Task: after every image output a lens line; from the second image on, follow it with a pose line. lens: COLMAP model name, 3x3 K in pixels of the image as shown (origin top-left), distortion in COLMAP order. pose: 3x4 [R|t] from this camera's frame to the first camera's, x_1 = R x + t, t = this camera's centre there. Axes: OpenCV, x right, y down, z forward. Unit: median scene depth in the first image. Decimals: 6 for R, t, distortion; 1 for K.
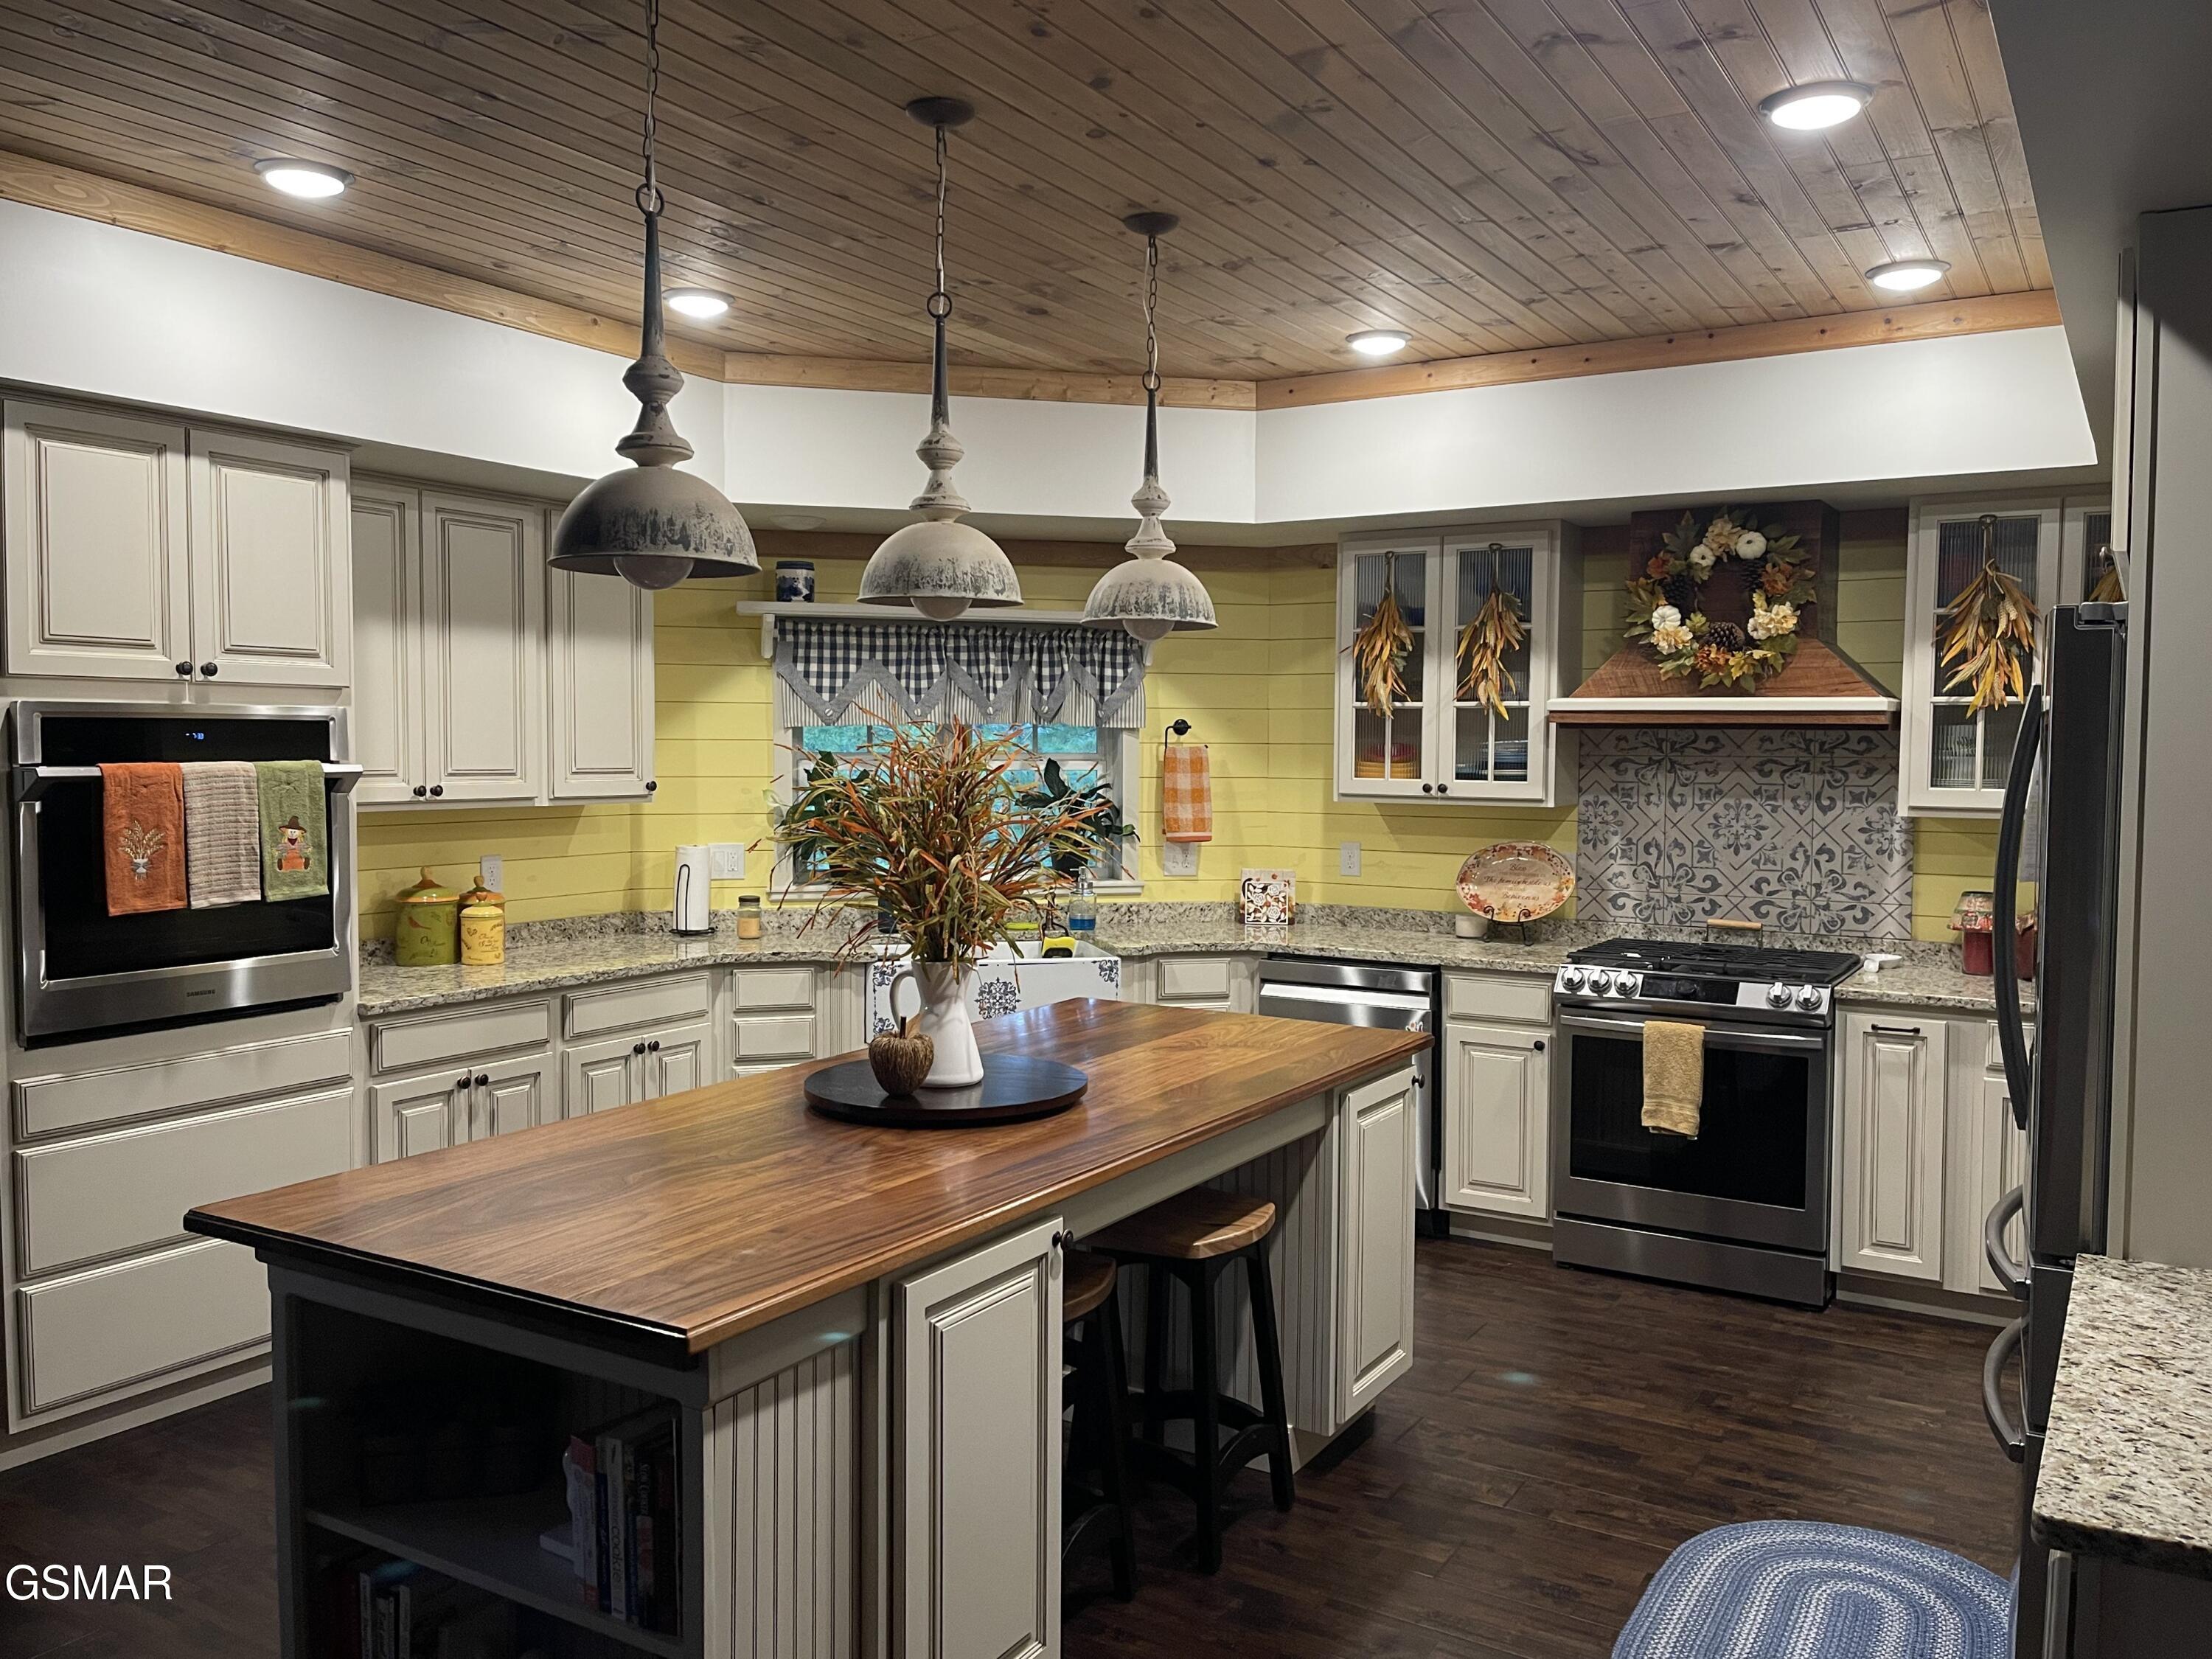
lens RADIAL K [[1718.3, 0, 1106.0], [0, 1718.3, 829.5], [0, 0, 1]] dist [0.039597, 0.000134]
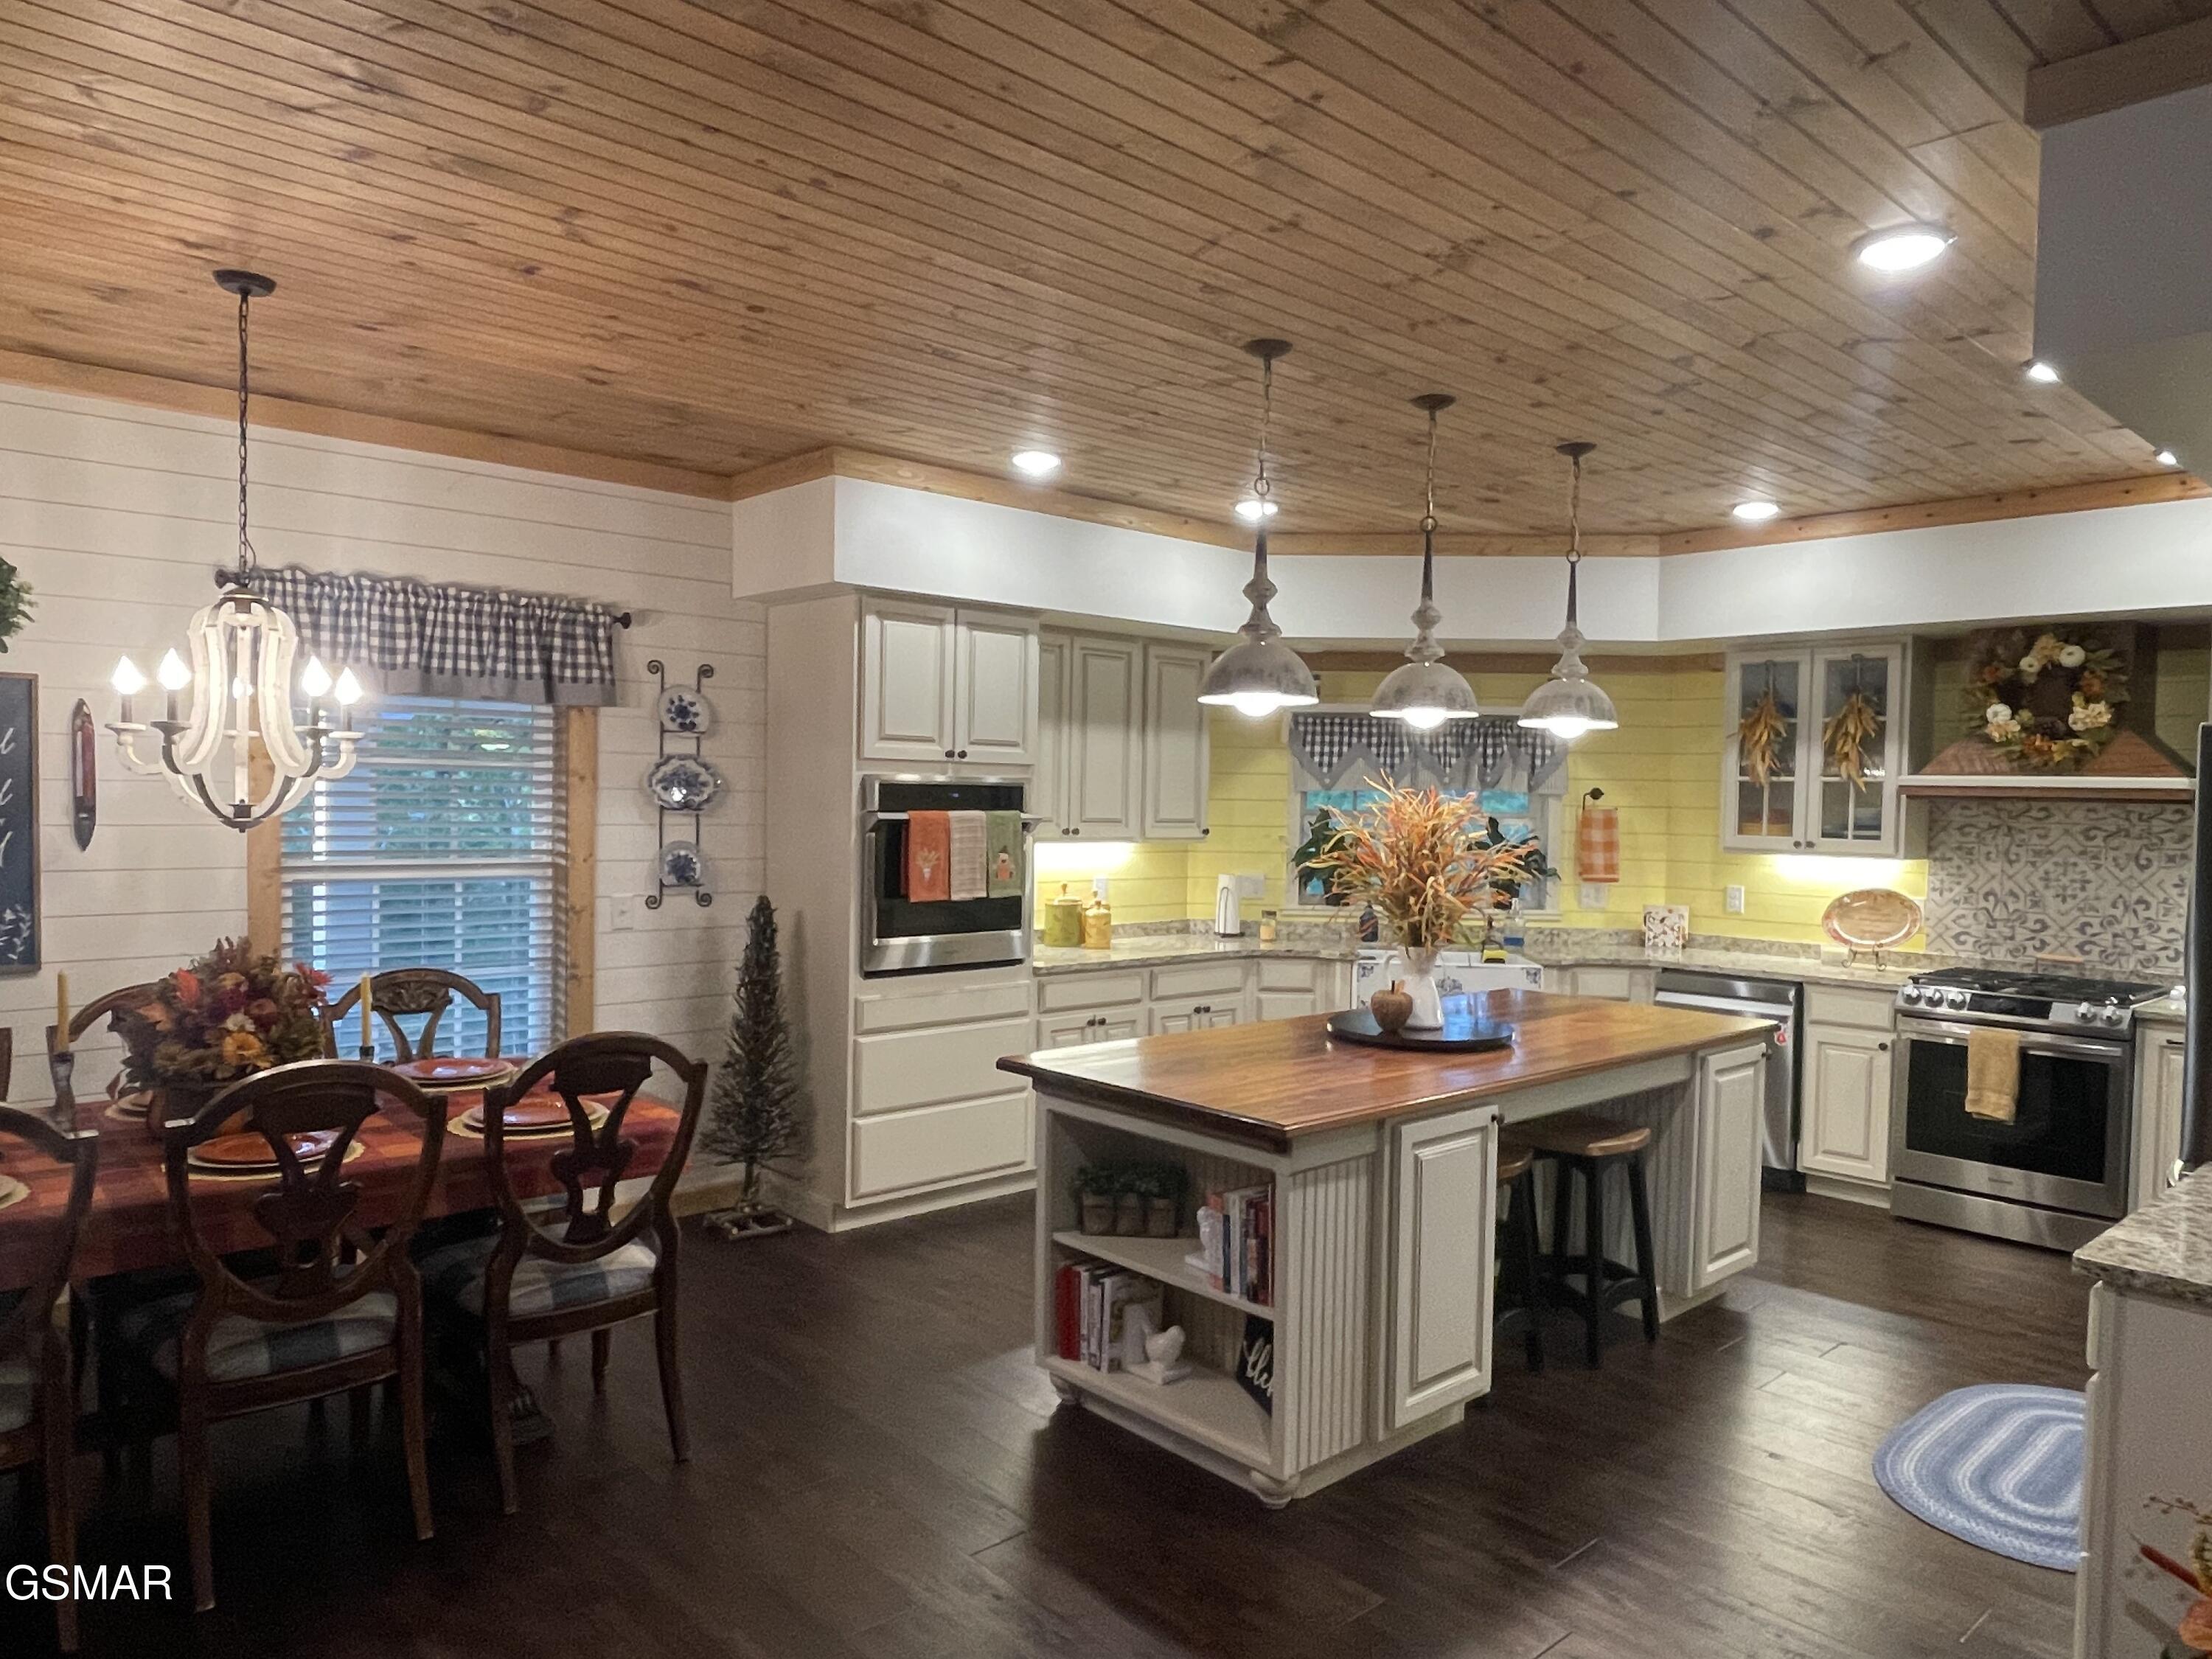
lens RADIAL K [[1438.6, 0, 1107.2], [0, 1438.6, 848.5], [0, 0, 1]] dist [0.022334, -0.043598]
pose [[0.958097, 0.021793, -0.285615, 0.002074], [-0.026933, 0.999538, -0.014082, 0.009131], [0.285176, 0.021185, 0.958241, -0.199183]]
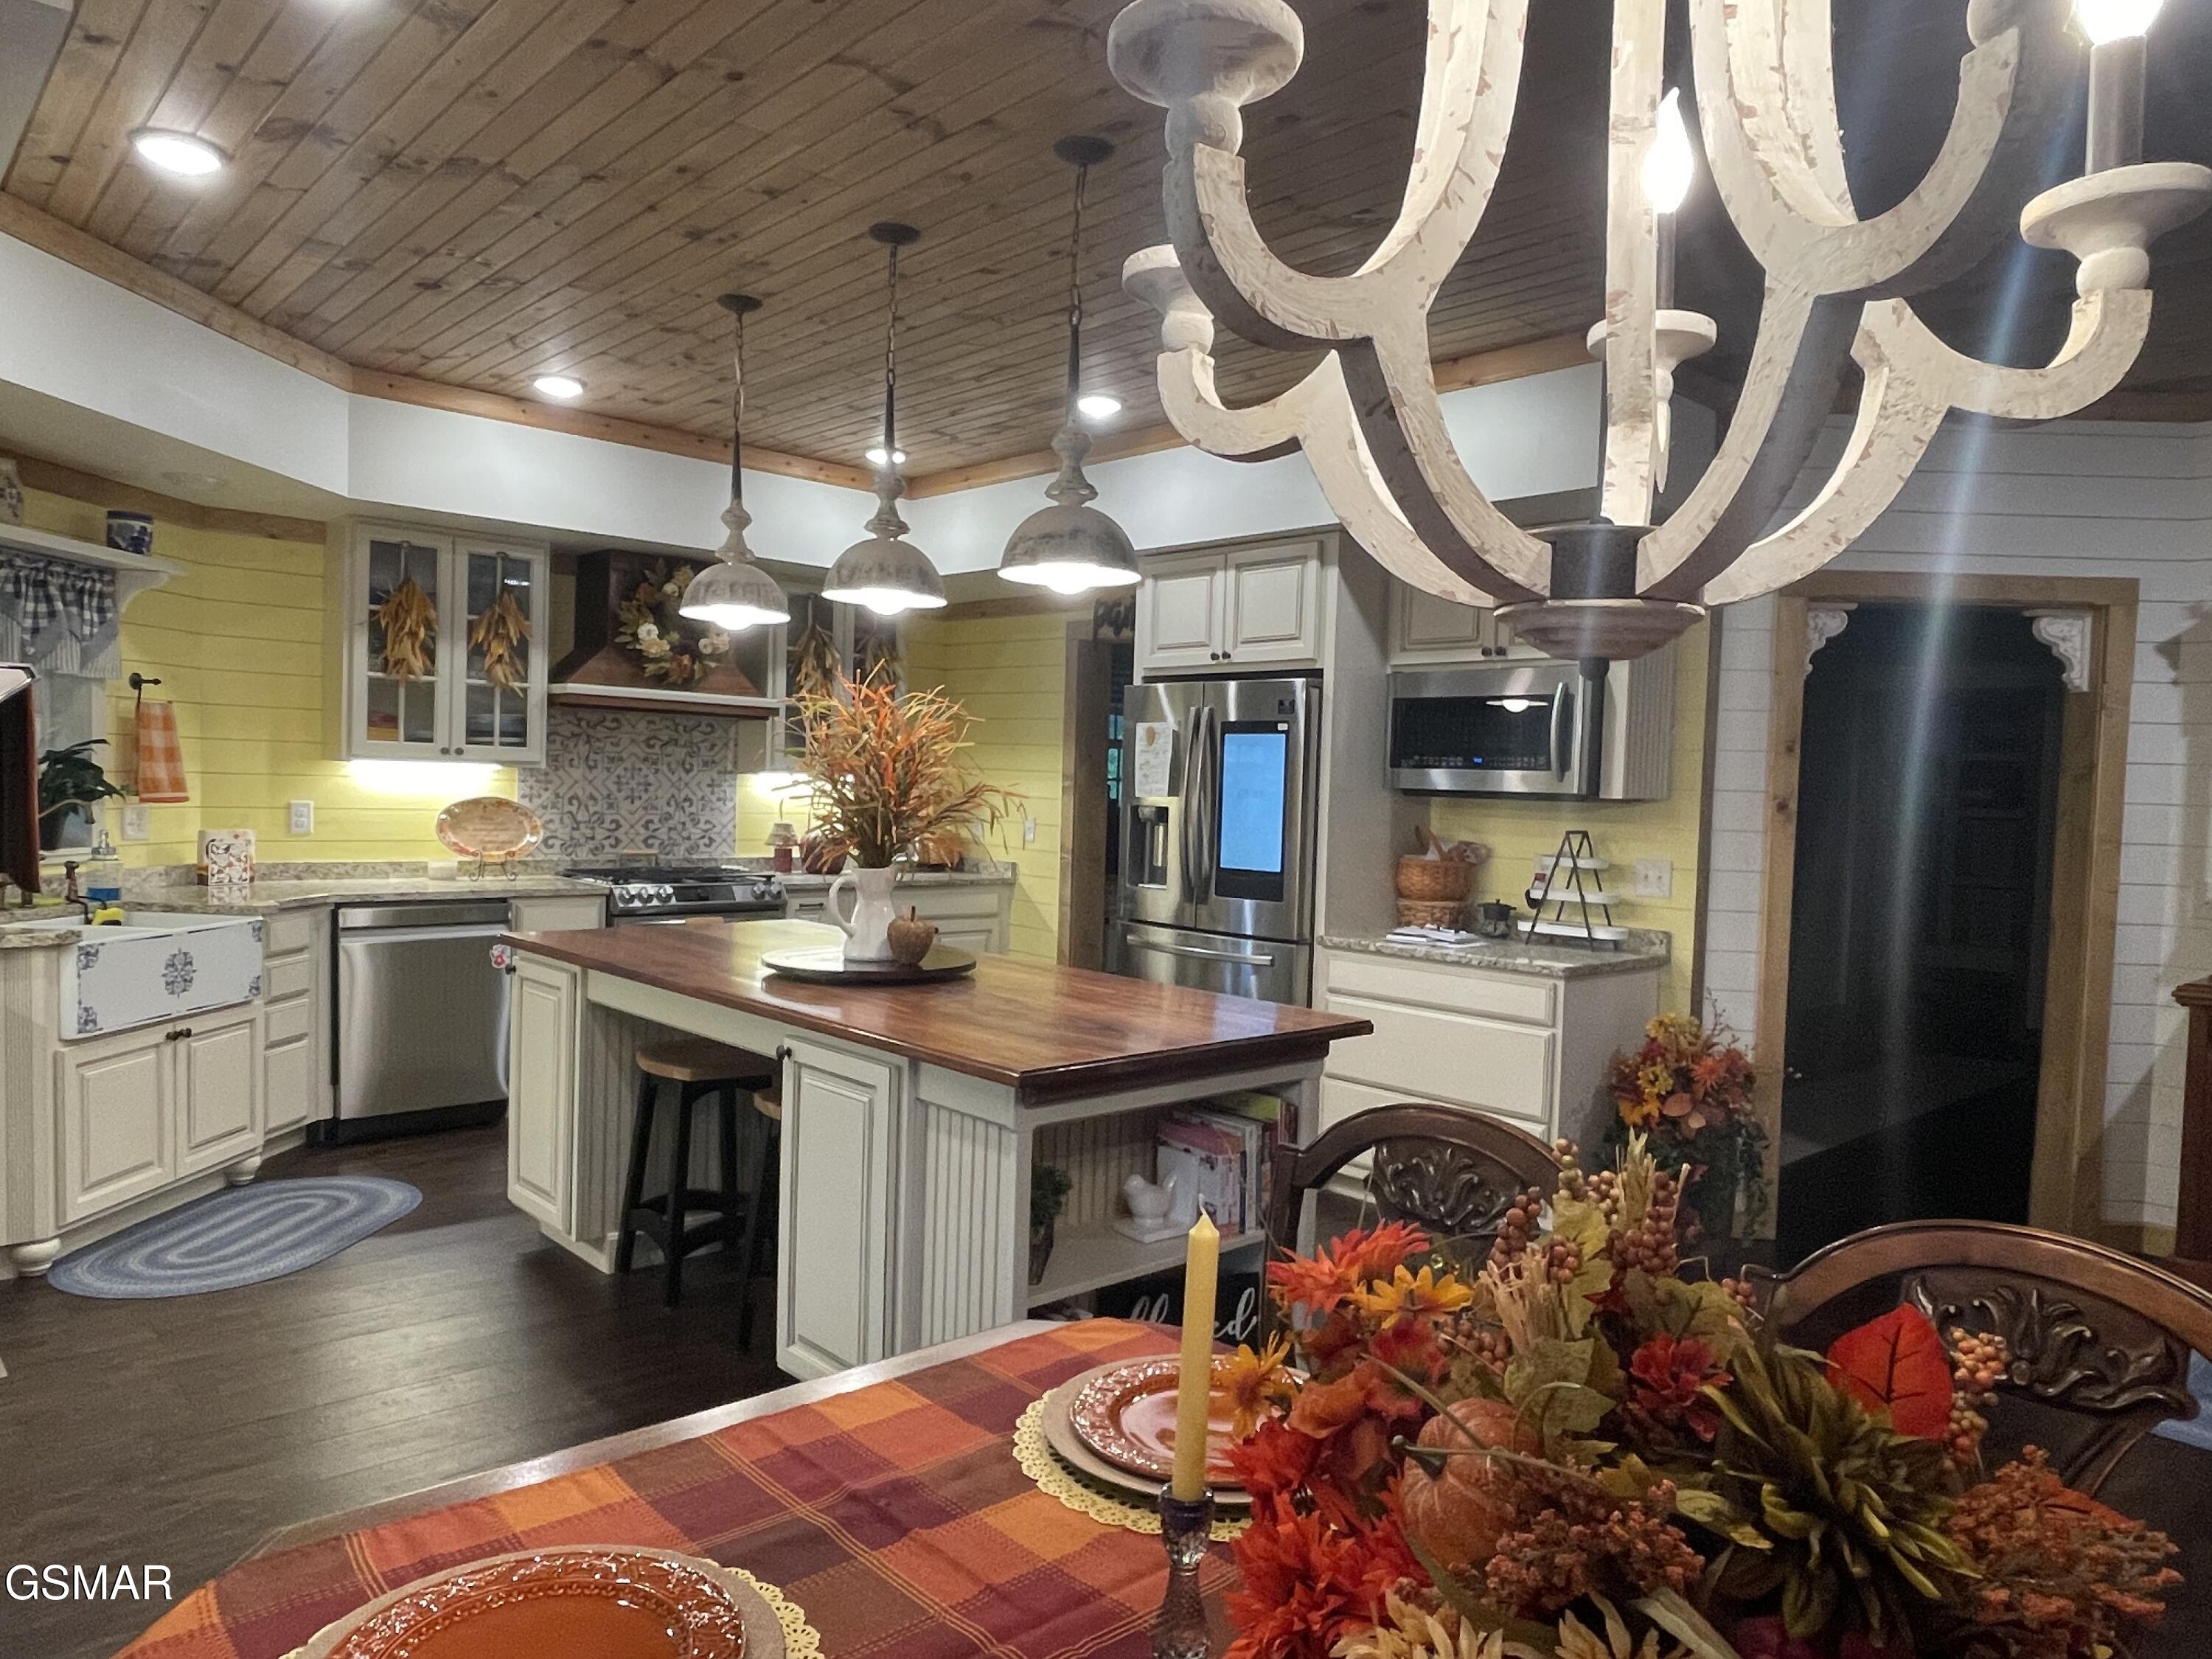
lens RADIAL K [[1455.5, 0, 1107.1], [0, 1455.5, 838.0], [0, 0, 1]] dist [0.029998, -0.042009]
pose [[0.277607, -0.033312, 0.960117, -0.712361], [0.018086, 0.999403, 0.029445, 0.015604], [-0.960524, 0.009190, 0.278044, 0.323802]]
